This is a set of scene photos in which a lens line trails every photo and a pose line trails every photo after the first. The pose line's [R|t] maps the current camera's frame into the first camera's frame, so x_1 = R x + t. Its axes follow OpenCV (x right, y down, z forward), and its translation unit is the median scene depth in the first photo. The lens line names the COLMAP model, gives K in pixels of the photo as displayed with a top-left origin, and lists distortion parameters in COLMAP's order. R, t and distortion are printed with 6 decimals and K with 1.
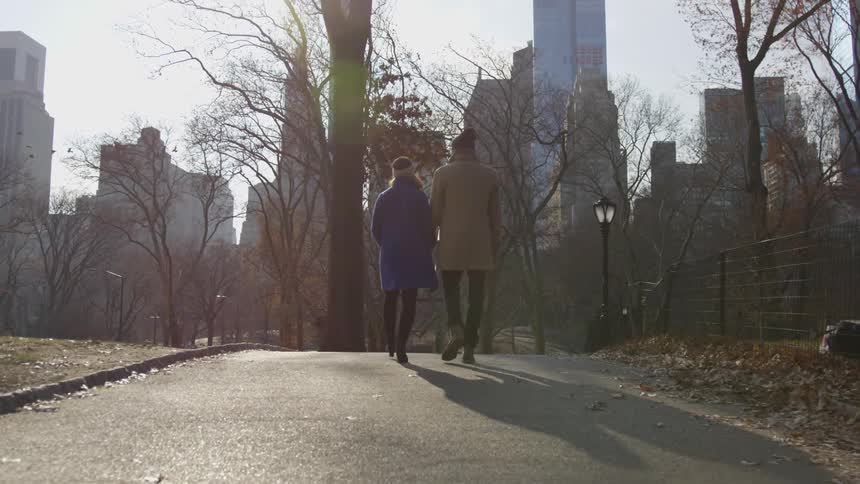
lens RADIAL K [[788.0, 0, 430.0], [0, 788.0, 242.0], [0, 0, 1]] dist [-0.068735, -0.001129]
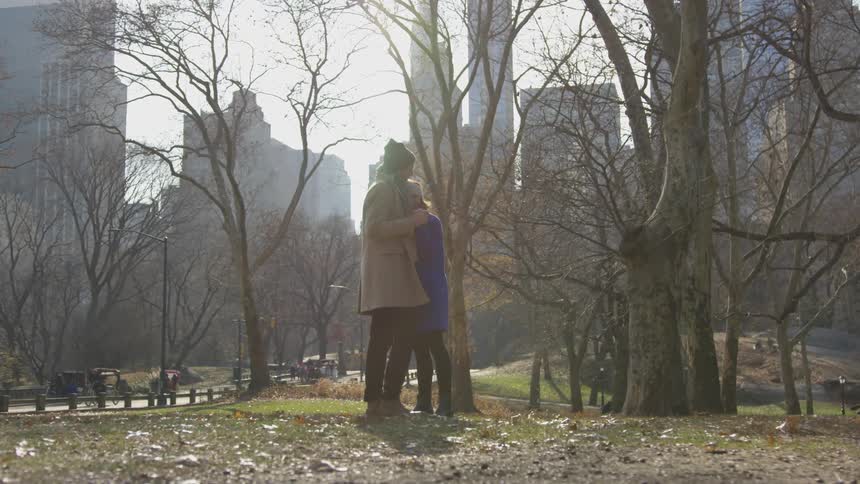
lens RADIAL K [[823.4, 0, 428.7], [0, 823.4, 266.8], [0, 0, 1]] dist [-0.008889, -0.008290]
pose [[0.987840, -0.026789, -0.153147, -0.116840], [0.027393, 0.999623, 0.001834, 0.074673], [0.153040, -0.006007, 0.988202, 0.462433]]
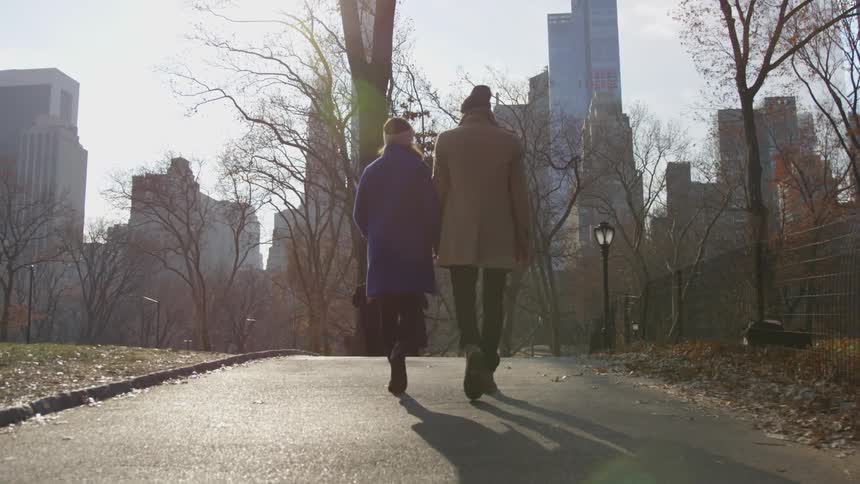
lens RADIAL K [[788.0, 0, 430.0], [0, 788.0, 242.0], [0, 0, 1]] dist [-0.068735, -0.001129]
pose [[0.999444, -0.017106, -0.028614, 0.002649], [0.016289, 0.999460, -0.028548, -0.000176], [0.029087, 0.028066, 0.999183, -0.046597]]
